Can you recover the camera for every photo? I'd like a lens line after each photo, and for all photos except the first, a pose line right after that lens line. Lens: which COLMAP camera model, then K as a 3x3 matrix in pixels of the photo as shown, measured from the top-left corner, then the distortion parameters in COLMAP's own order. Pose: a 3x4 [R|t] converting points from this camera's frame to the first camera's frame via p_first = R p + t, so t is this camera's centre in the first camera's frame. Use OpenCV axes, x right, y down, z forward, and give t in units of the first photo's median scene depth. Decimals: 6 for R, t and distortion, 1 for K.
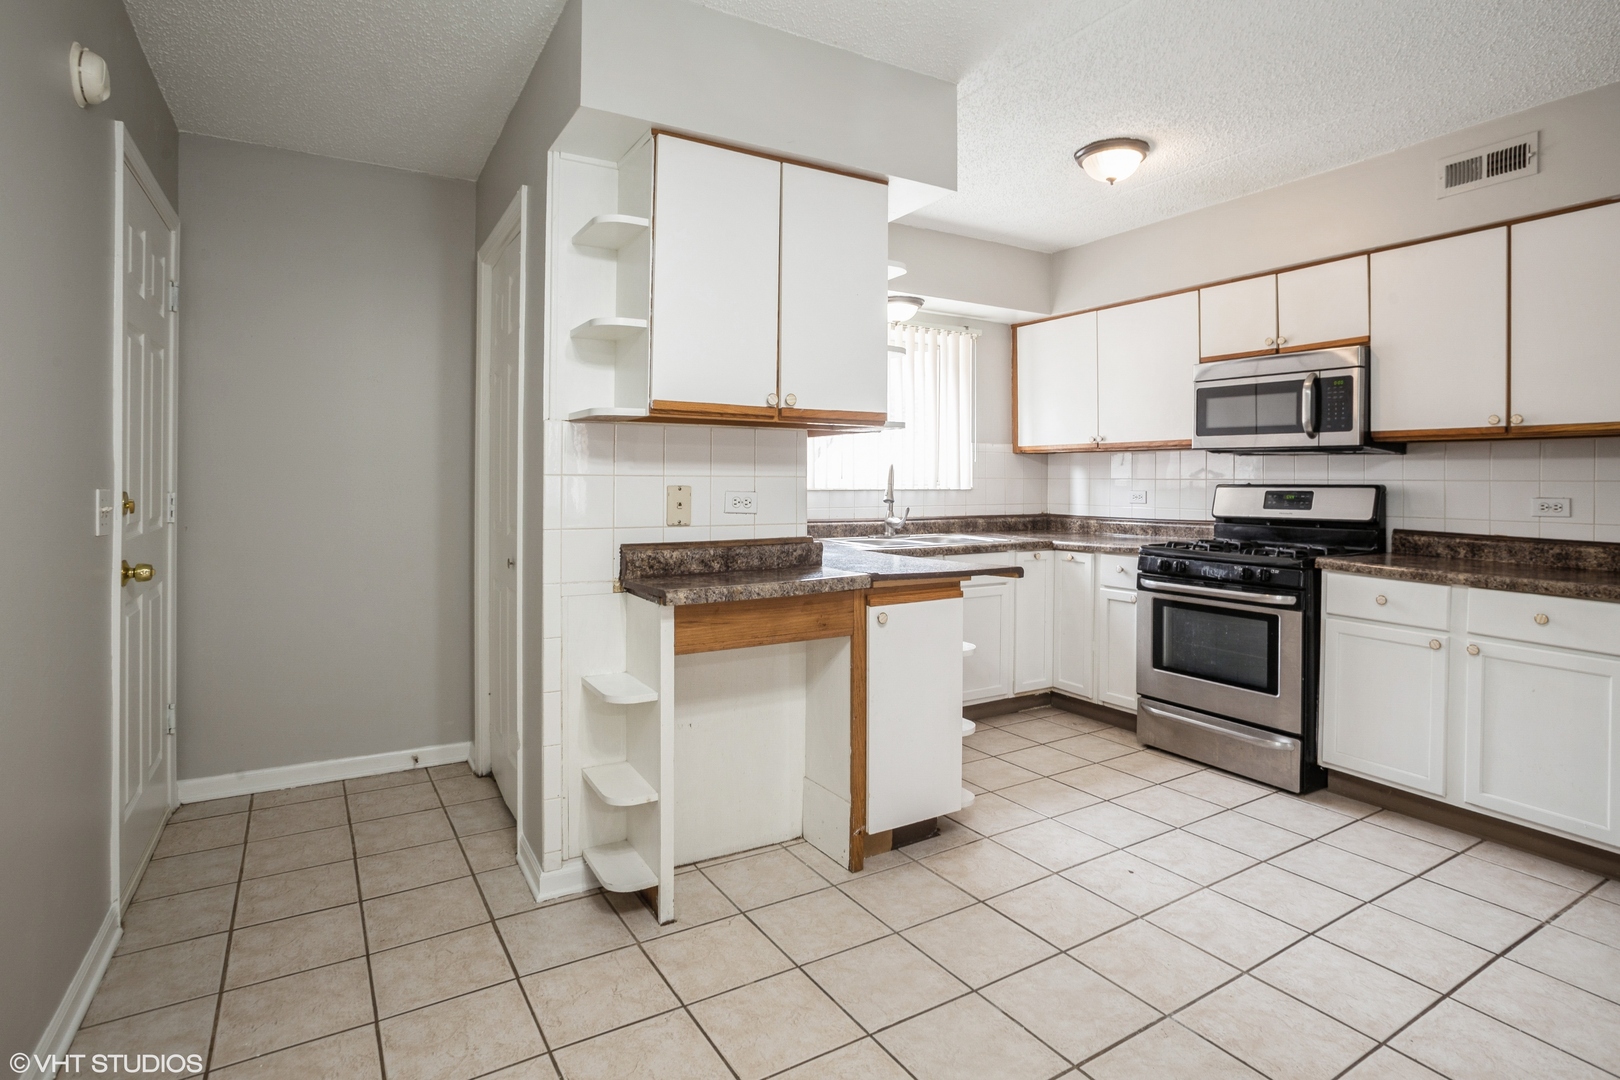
lens RADIAL K [[844.0, 0, 838.5], [0, 844.0, 472.4], [0, 0, 1]] dist [-0.072521, 0.041459]
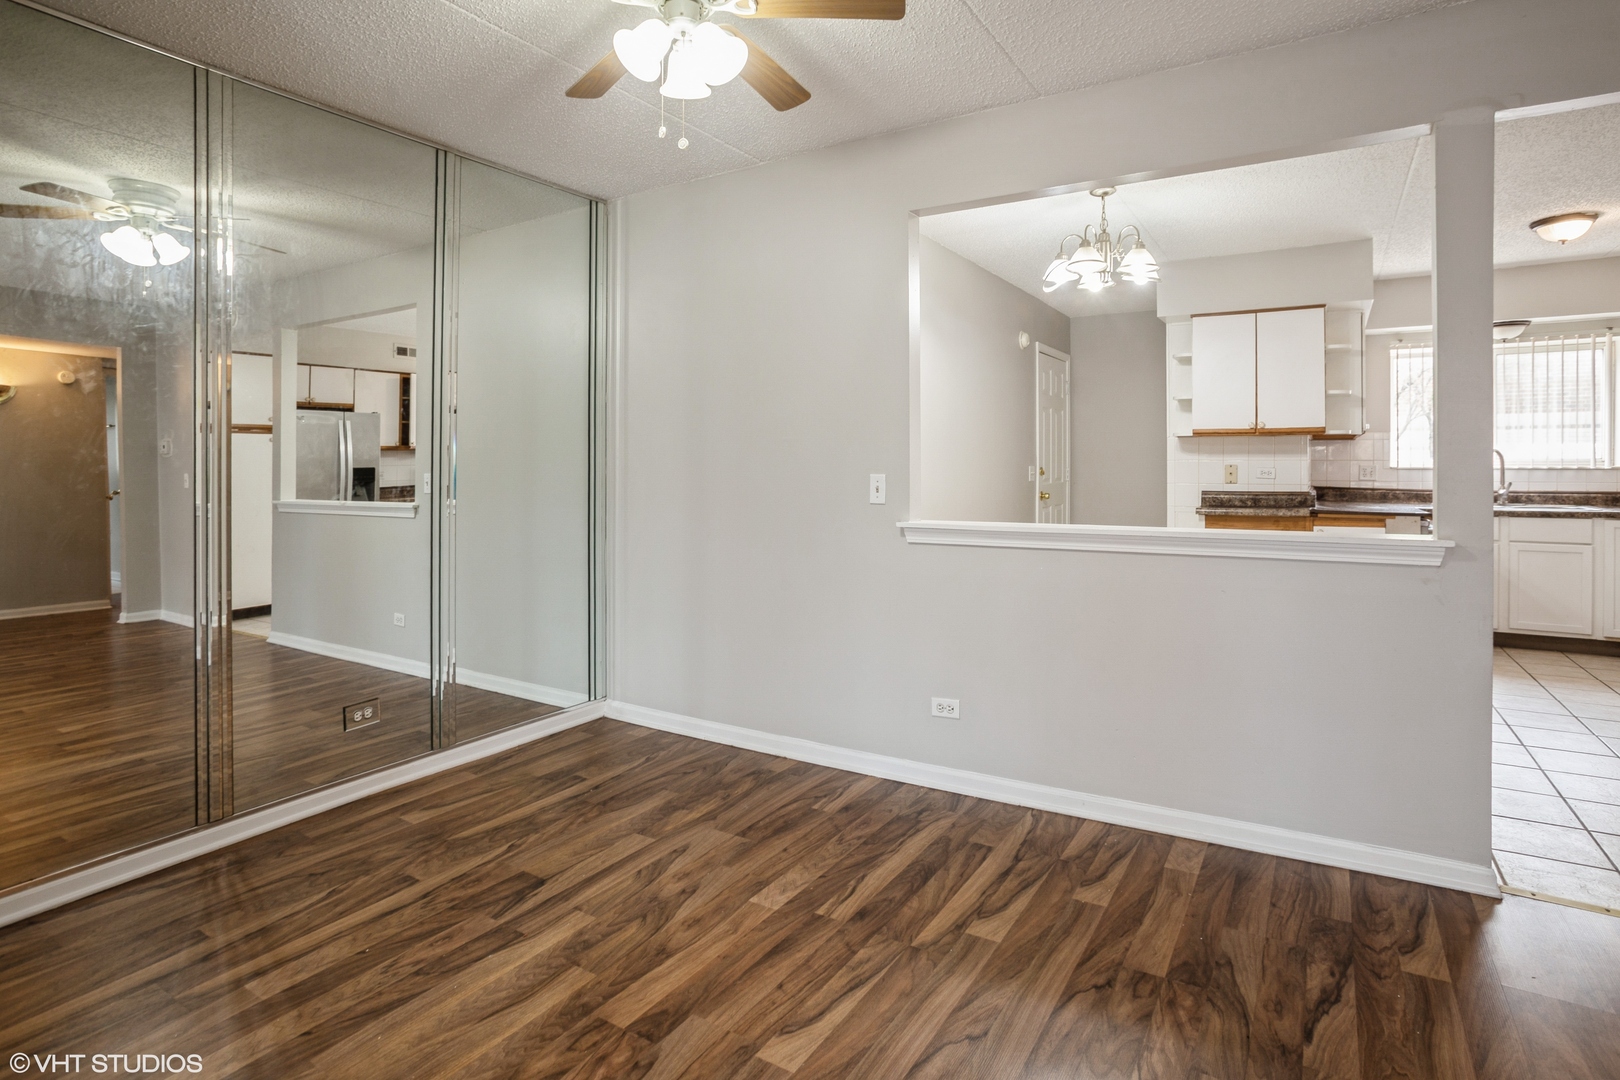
lens RADIAL K [[844.0, 0, 838.5], [0, 844.0, 472.4], [0, 0, 1]] dist [-0.072521, 0.041459]
pose [[0.466464, 0.004041, -0.884531, 1.171497], [0.012200, 0.999865, 0.011002, -0.000238], [0.884456, -0.015923, 0.466351, -0.837413]]
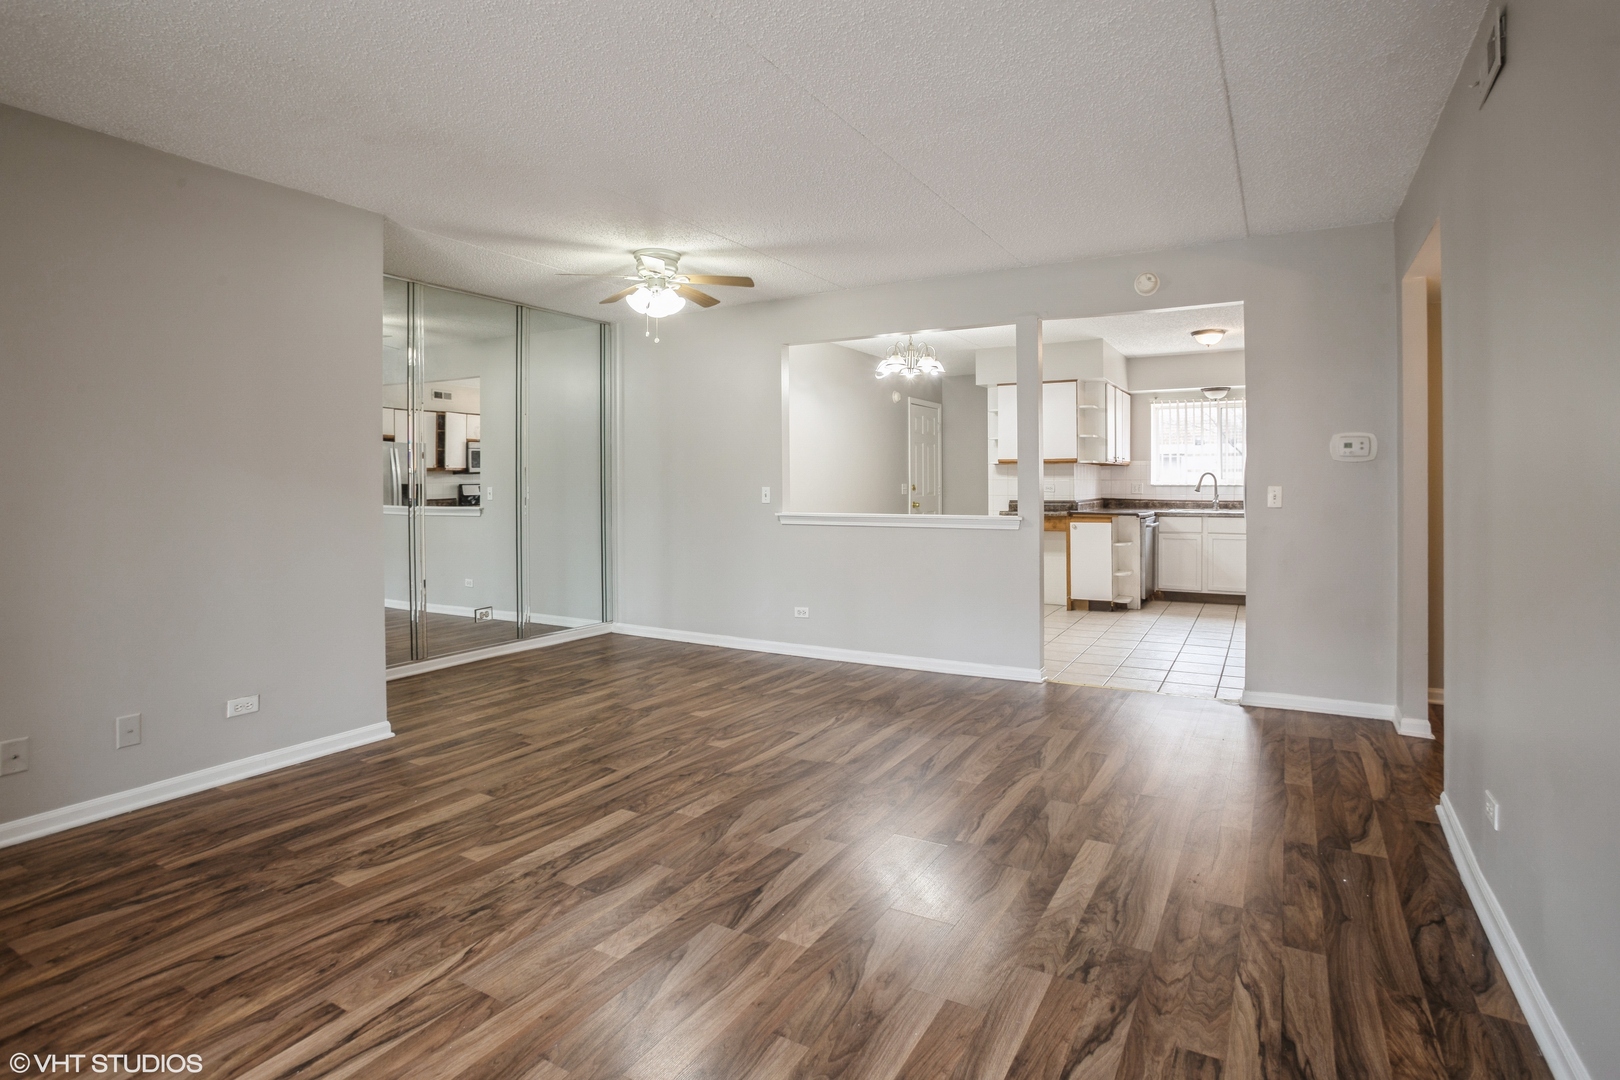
lens RADIAL K [[821.2, 0, 843.5], [0, 821.2, 492.6], [0, 0, 1]] dist [-0.061872, 0.027836]
pose [[0.501050, 0.004118, -0.865409, 2.075685], [0.012109, 0.999857, 0.011768, 0.007666], [0.865334, -0.016376, 0.500929, -1.123402]]
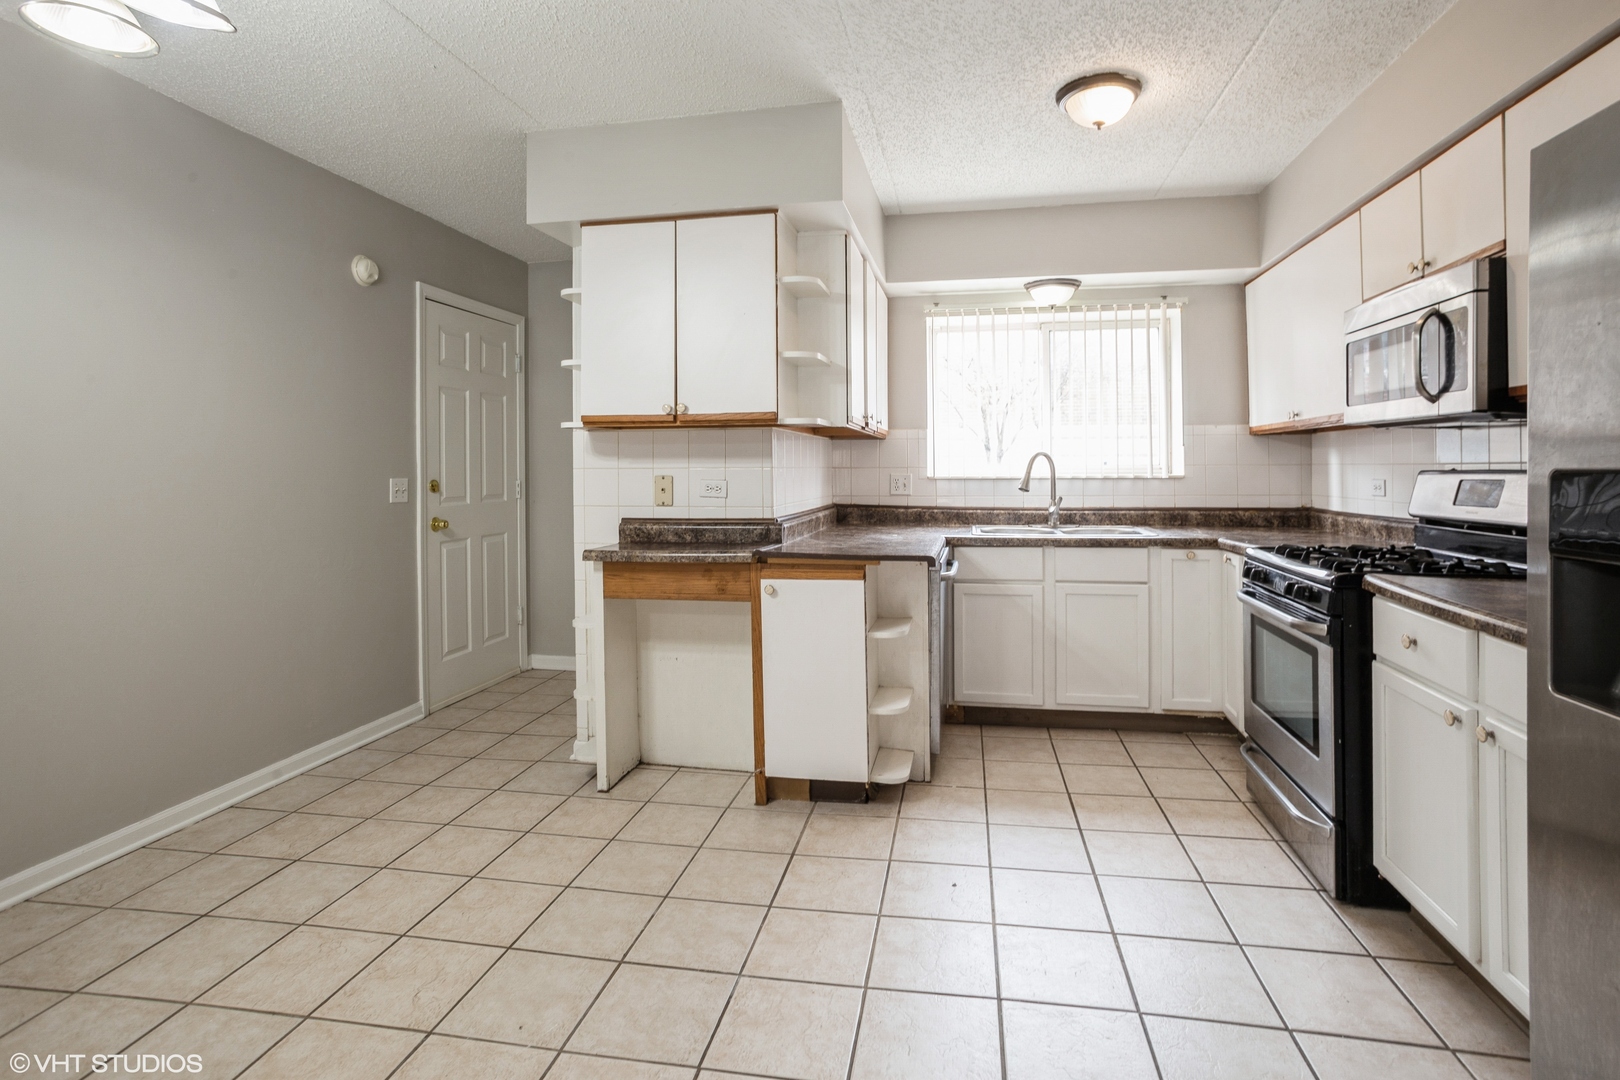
lens RADIAL K [[812.7, 0, 822.6], [0, 812.7, 464.1], [0, 0, 1]] dist [-0.060608, 0.035601]
pose [[0.739123, -0.012873, -0.673448, 0.821287], [0.014491, 0.999890, -0.003209, 0.005271], [0.673415, -0.007387, 0.739228, 0.218462]]
